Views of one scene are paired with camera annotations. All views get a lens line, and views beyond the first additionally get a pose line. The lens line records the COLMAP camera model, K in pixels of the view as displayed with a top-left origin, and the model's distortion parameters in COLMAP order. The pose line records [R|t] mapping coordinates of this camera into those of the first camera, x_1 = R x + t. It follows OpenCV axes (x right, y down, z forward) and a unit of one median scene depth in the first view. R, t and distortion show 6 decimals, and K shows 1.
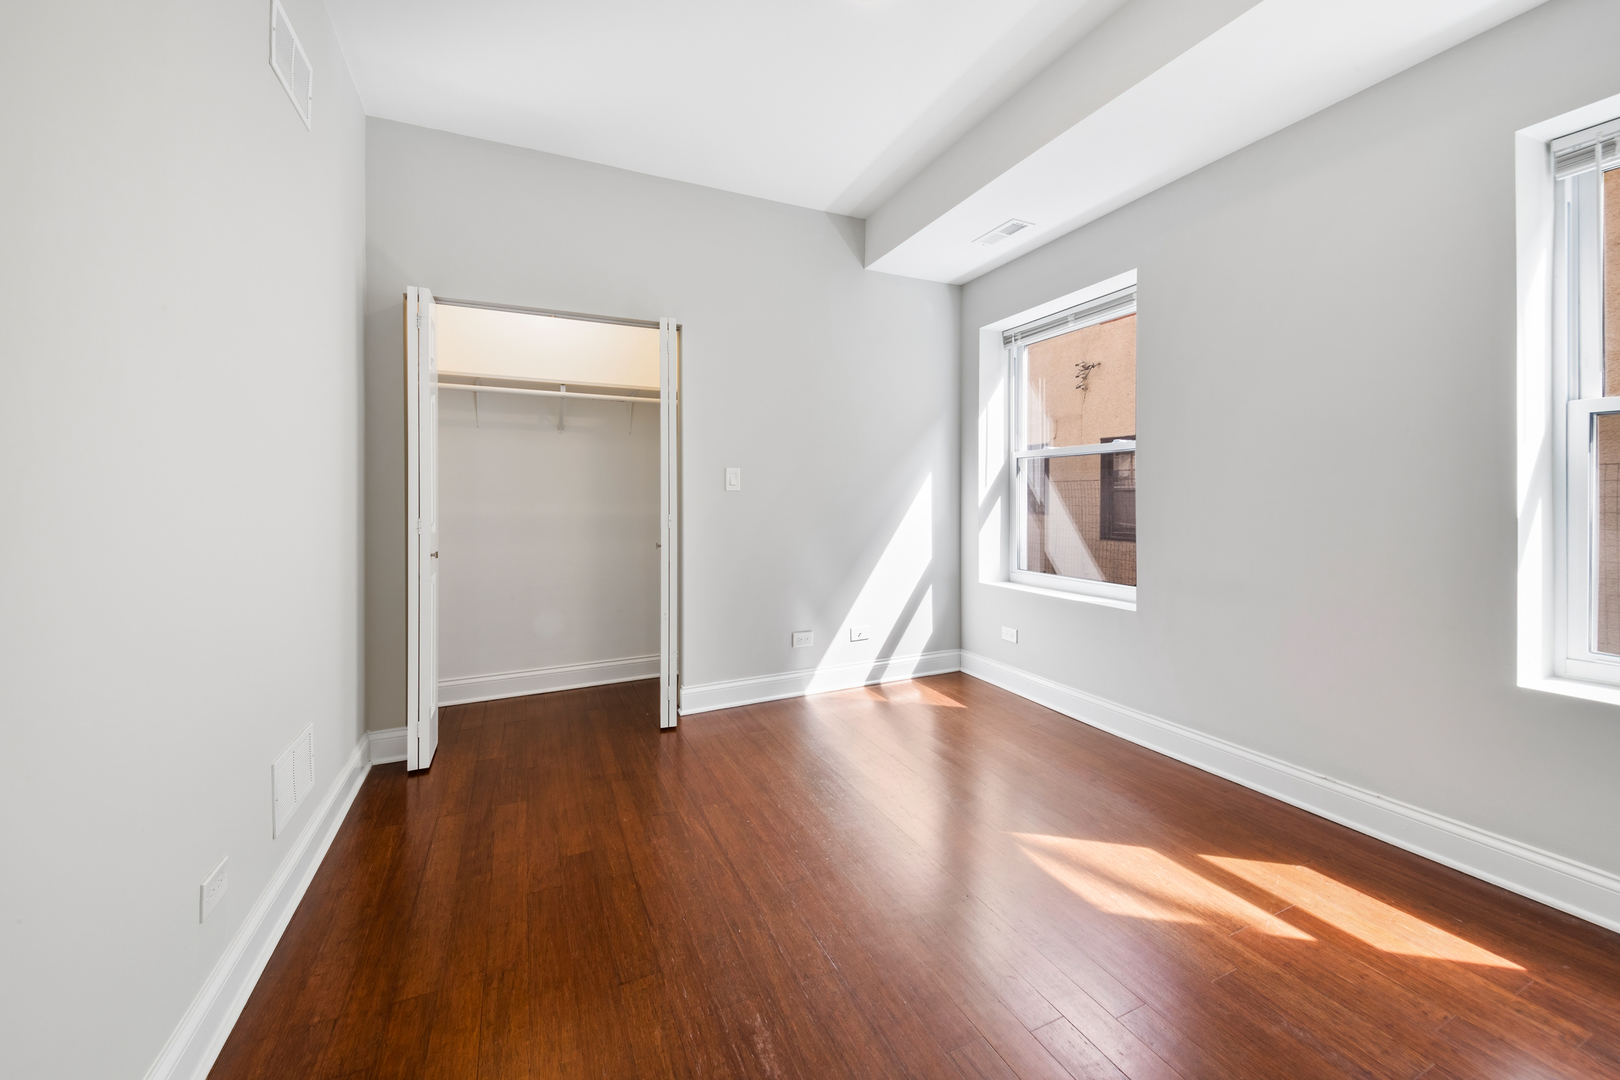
lens RADIAL K [[645.7, 0, 829.3], [0, 645.7, 494.3], [0, 0, 1]] dist [-0.000274, -0.000065]
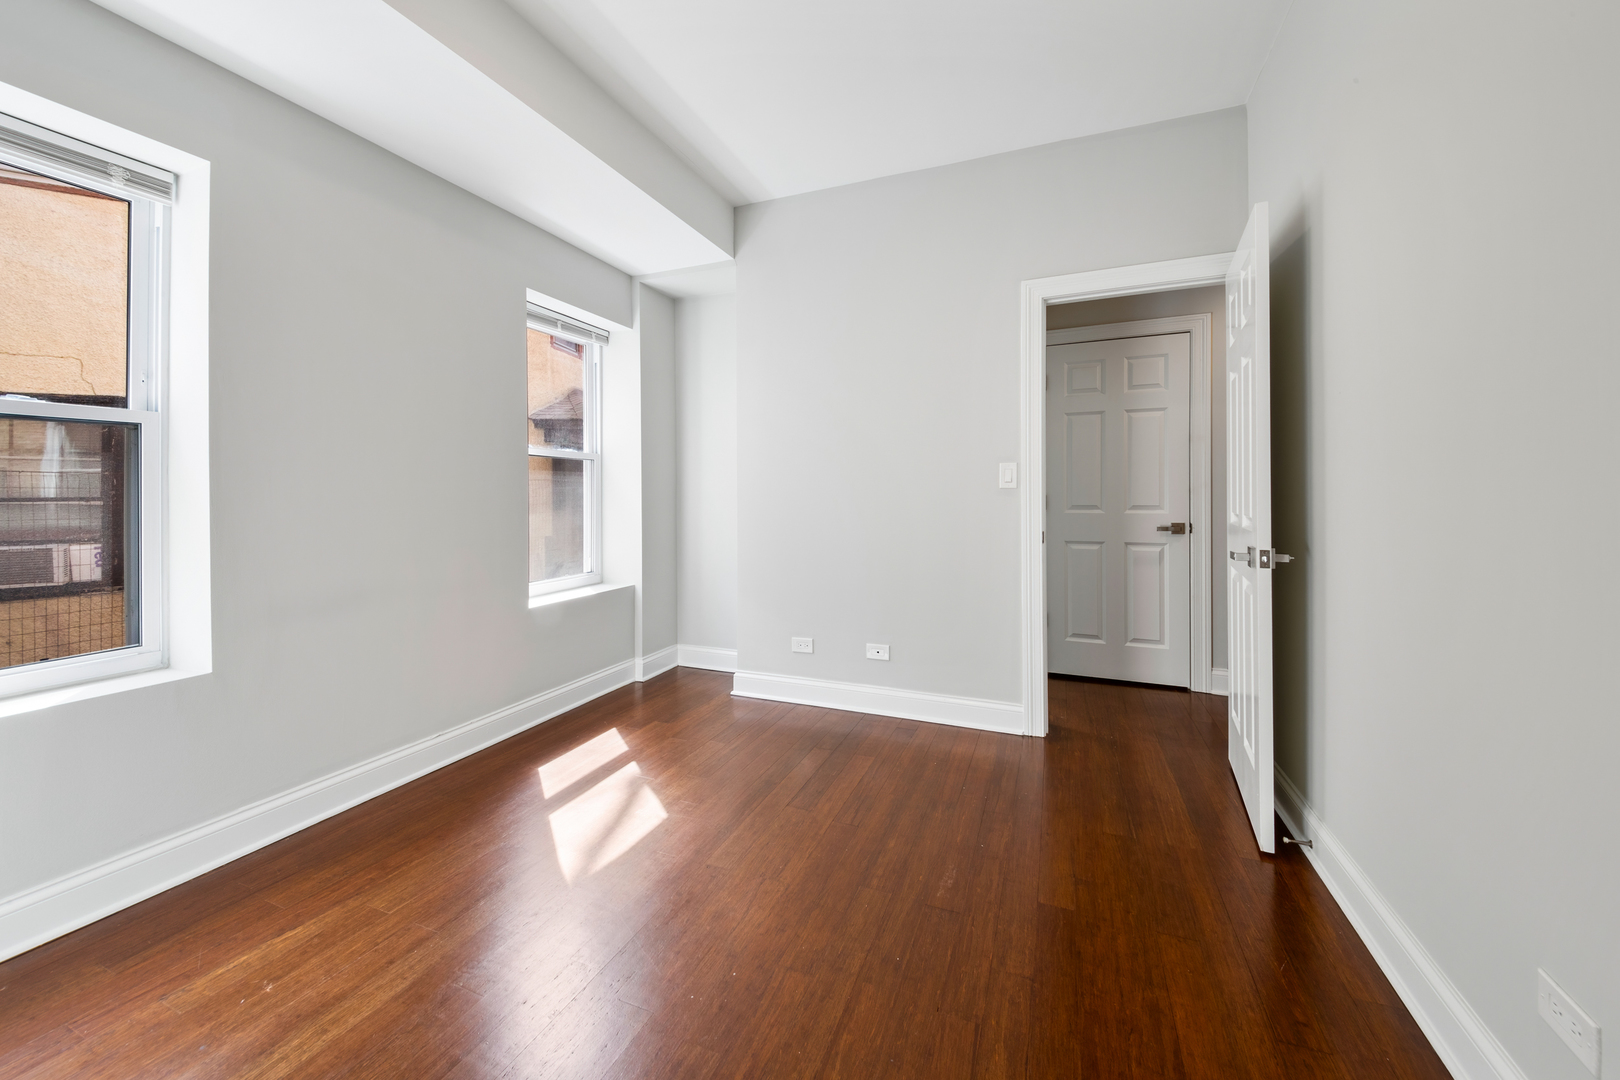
lens RADIAL K [[606.1, 0, 807.9], [0, 606.1, 493.9], [0, 0, 1]] dist [0.000258, 0.000007]
pose [[-0.663695, 0.006115, 0.747979, -0.712261], [0.006730, 0.999975, -0.002204, 0.002295], [-0.747973, 0.003571, -0.663719, 1.670781]]
